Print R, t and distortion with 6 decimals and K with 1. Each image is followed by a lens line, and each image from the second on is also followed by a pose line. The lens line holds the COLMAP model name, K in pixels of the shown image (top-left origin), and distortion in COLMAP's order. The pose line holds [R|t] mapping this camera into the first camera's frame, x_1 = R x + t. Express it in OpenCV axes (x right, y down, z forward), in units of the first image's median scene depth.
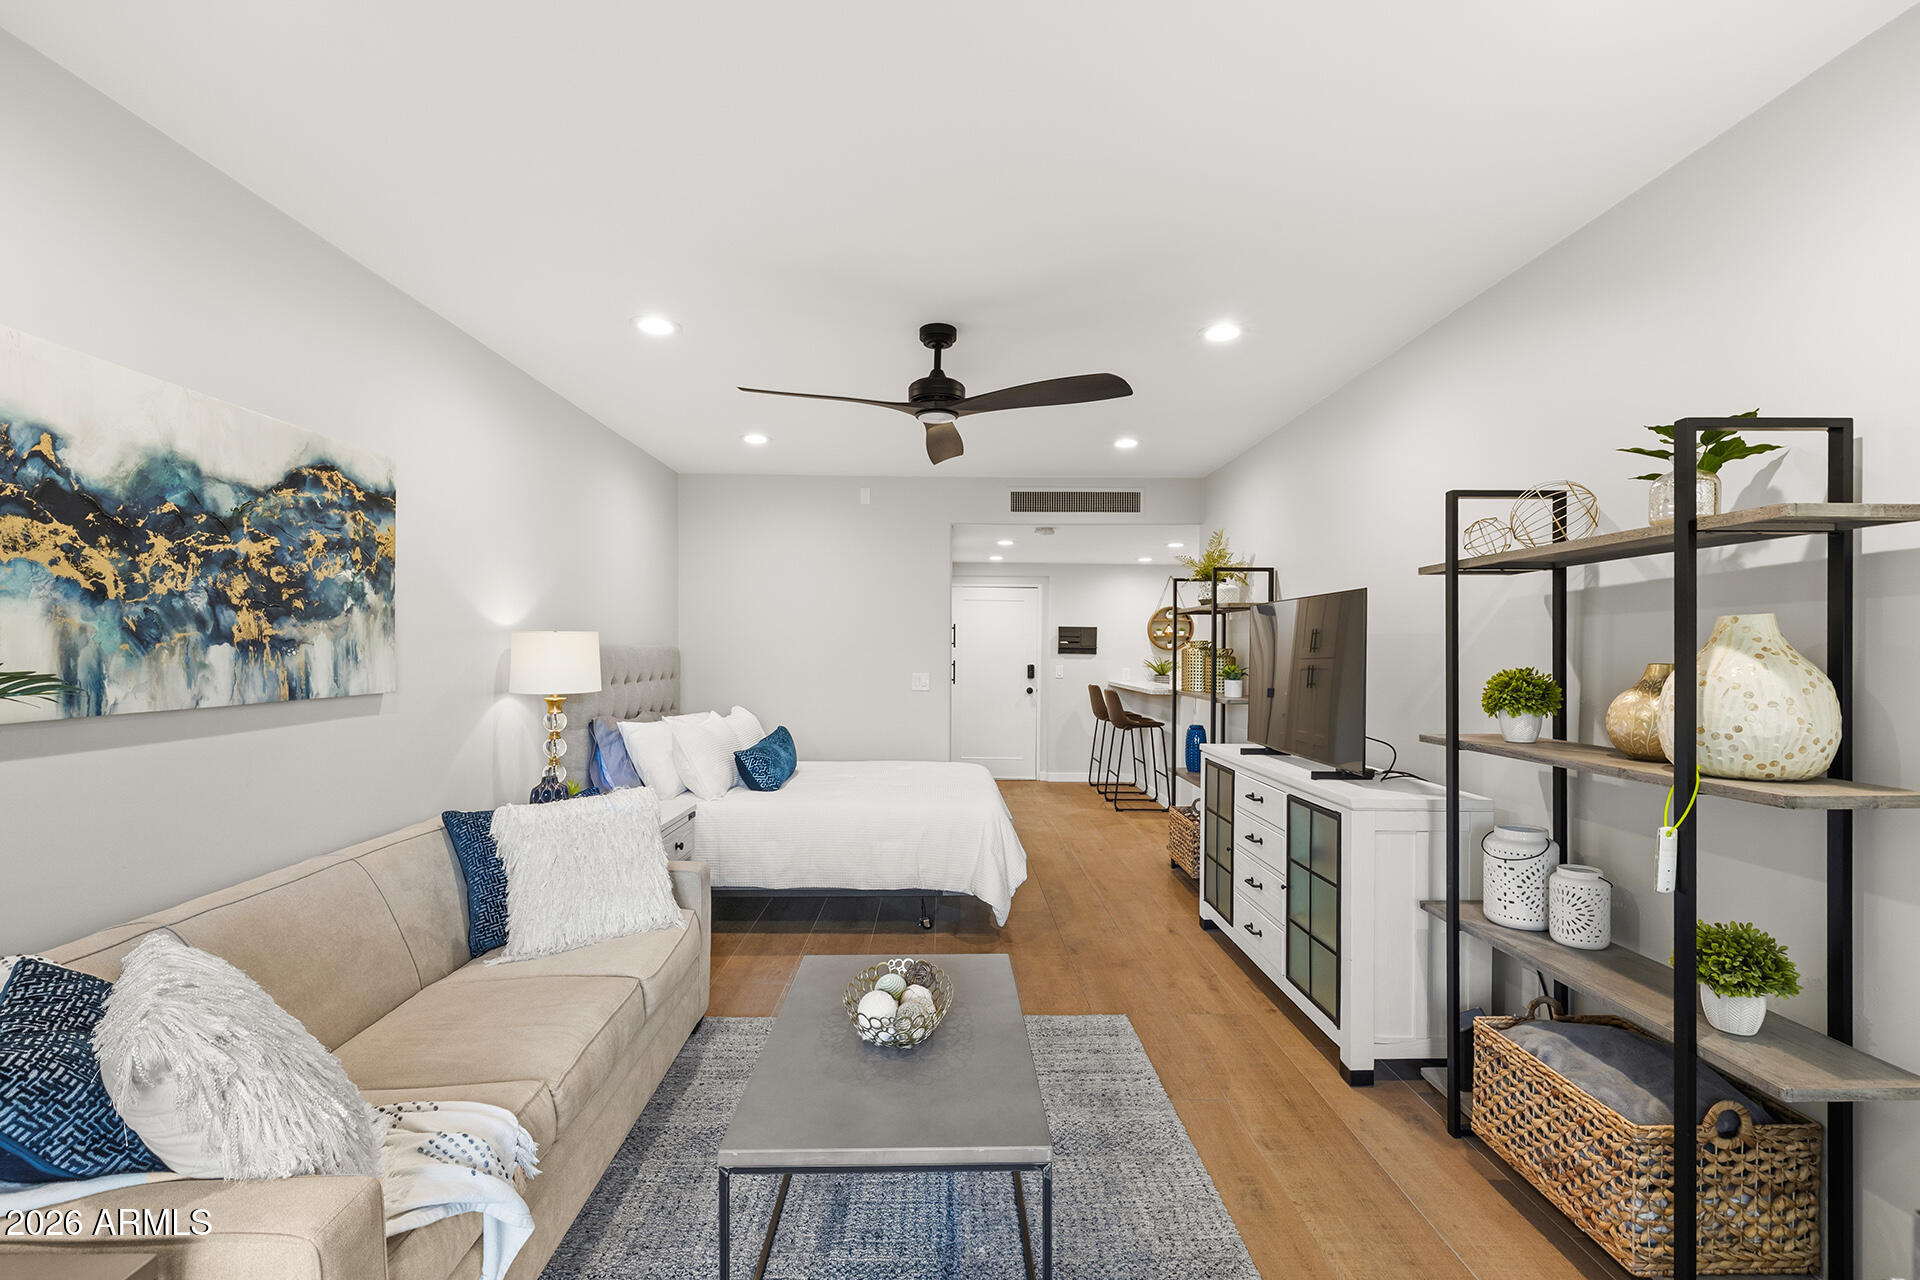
lens RADIAL K [[862.9, 0, 950.7], [0, 862.9, 666.0], [0, 0, 1]] dist [0.005980, -0.002441]
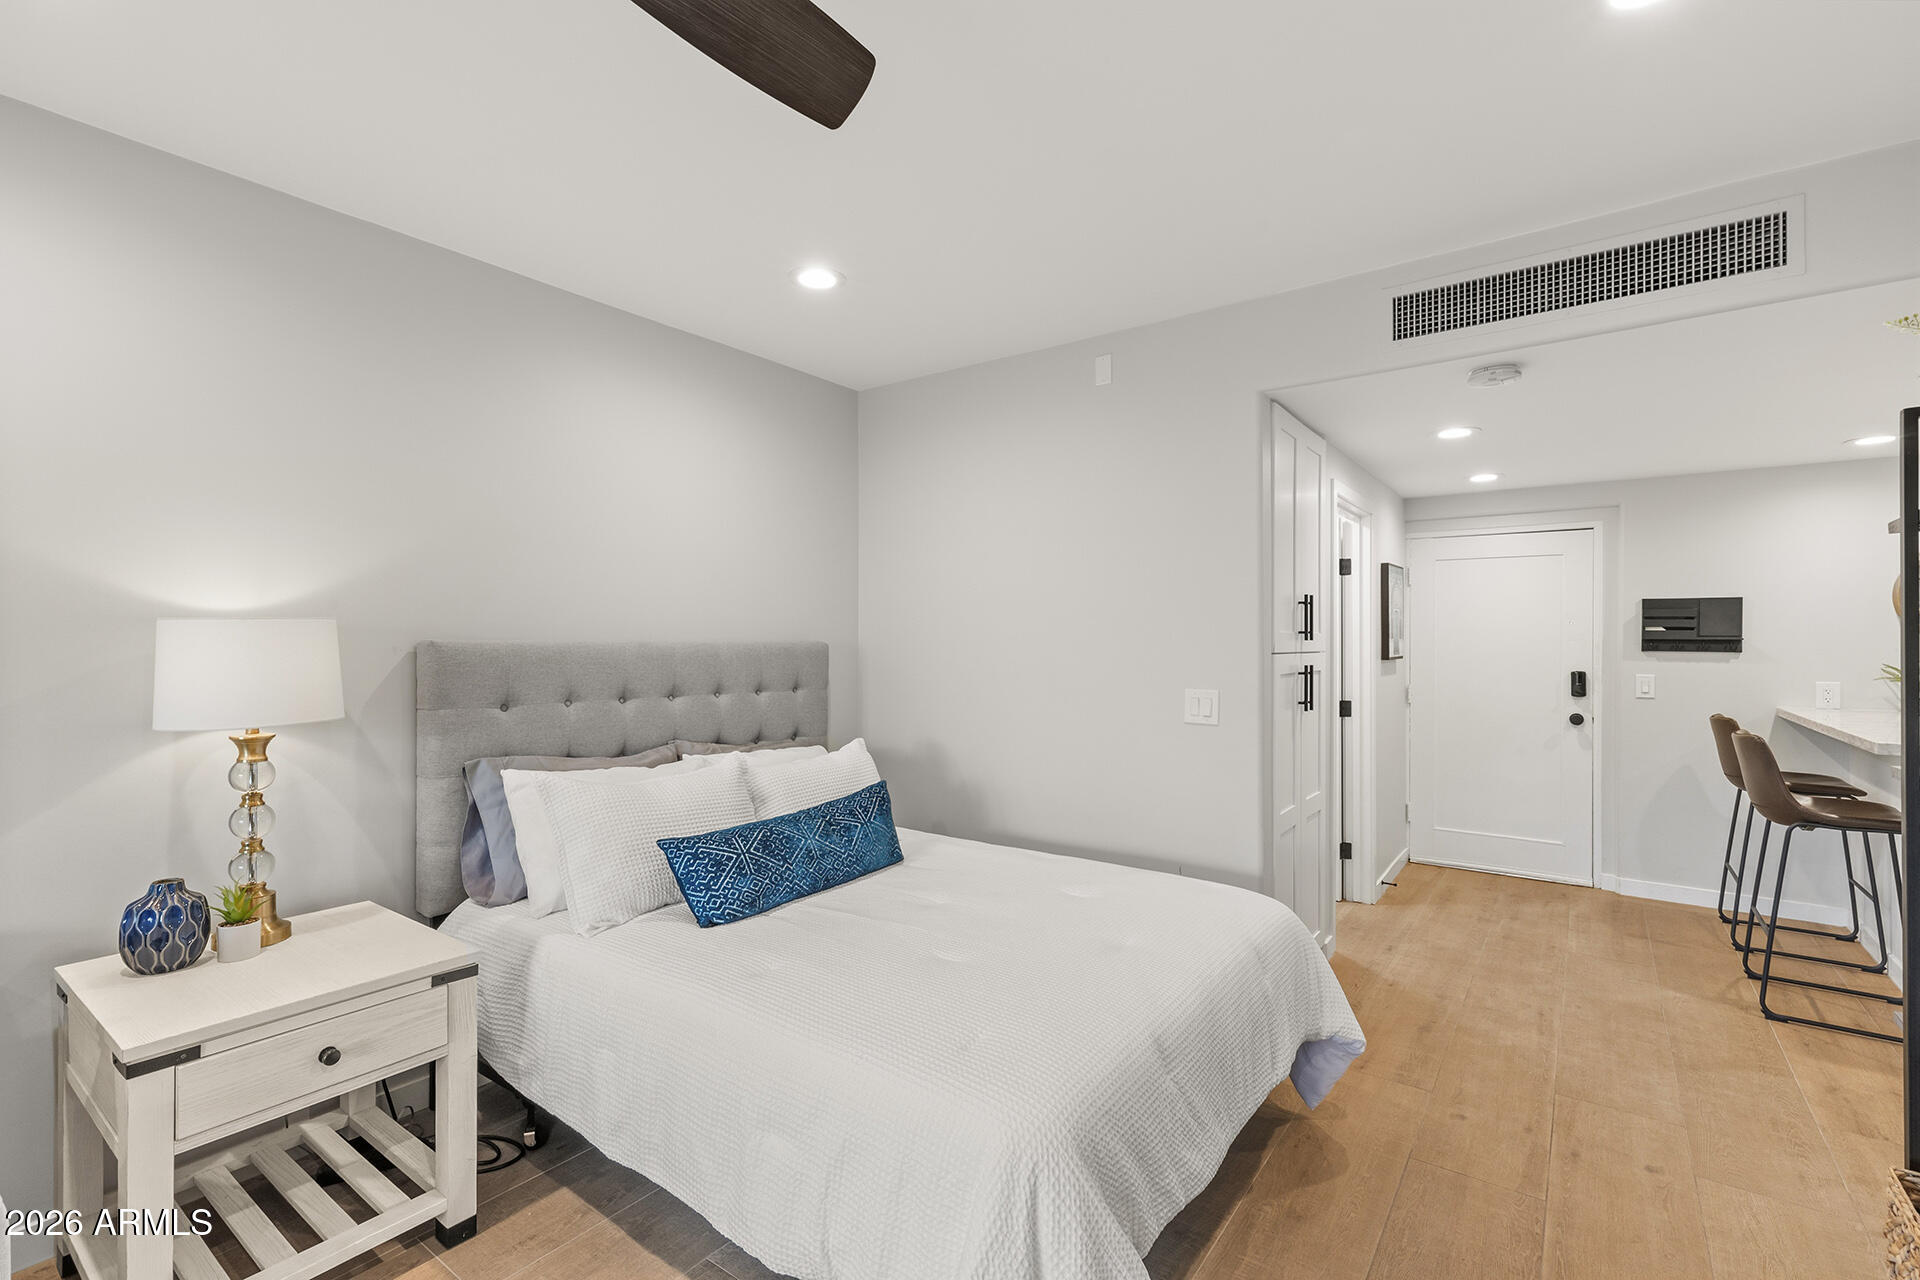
lens RADIAL K [[862.9, 0, 952.9], [0, 862.9, 646.4], [0, 0, 1]] dist [0.005980, -0.002441]
pose [[0.800432, -0.004220, -0.599408, 0.345964], [-0.006326, 0.999860, -0.015486, -0.020585], [0.599390, 0.016188, 0.800294, 1.103812]]
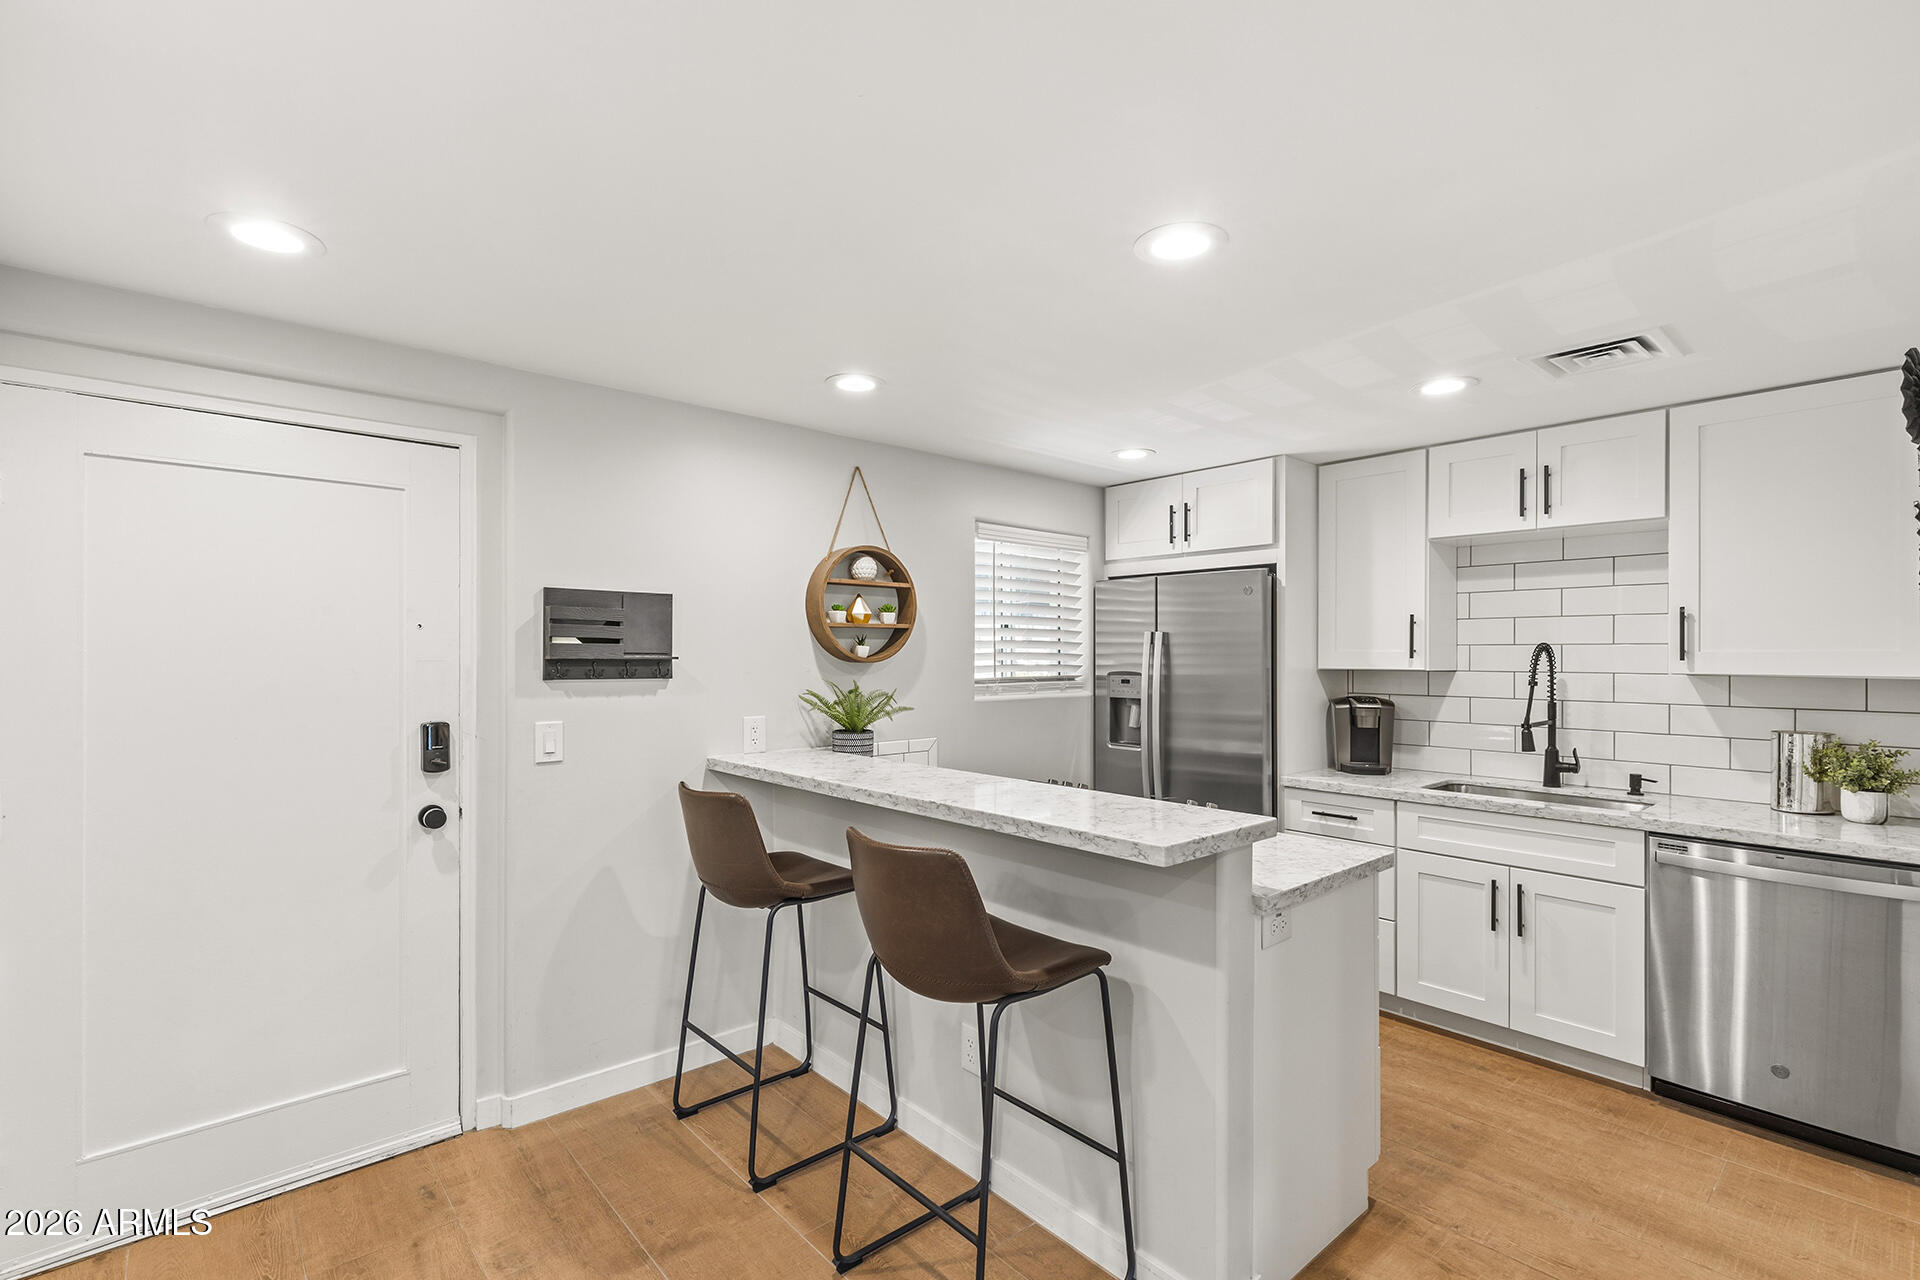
lens RADIAL K [[862.9, 0, 946.3], [0, 862.9, 655.0], [0, 0, 1]] dist [0.005980, -0.002441]
pose [[0.753952, -0.008972, 0.656868, 0.115185], [0.020503, 0.999741, -0.009877, -0.055959], [-0.656609, 0.020914, 0.753941, 2.278911]]
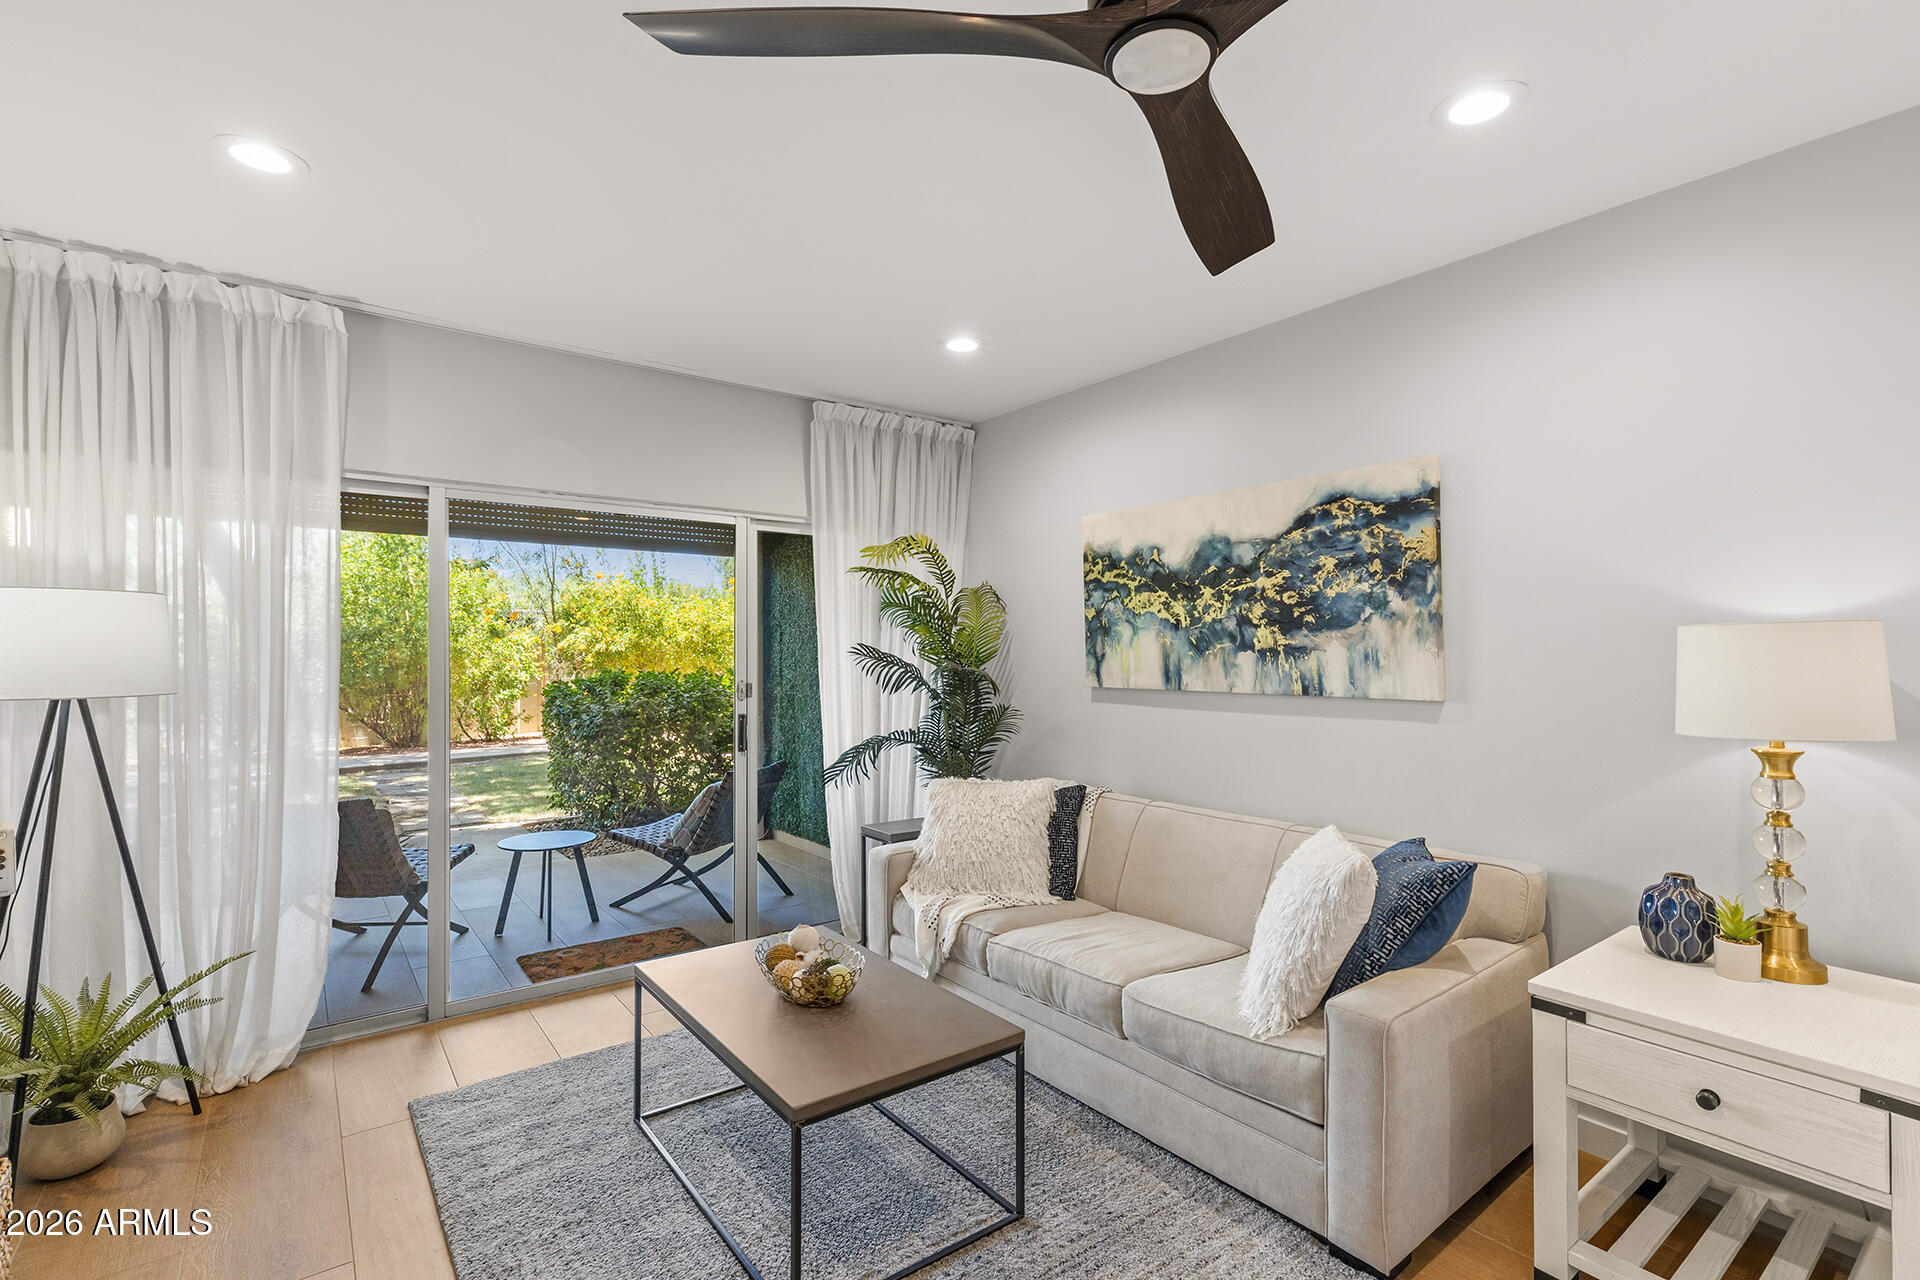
lens RADIAL K [[862.9, 0, 951.7], [0, 862.9, 647.3], [0, 0, 1]] dist [0.005980, -0.002441]
pose [[-0.801775, -0.006472, -0.597591, 0.359409], [-0.014463, 0.999859, 0.008576, -0.030242], [0.597451, 0.015519, -0.801756, 1.513437]]
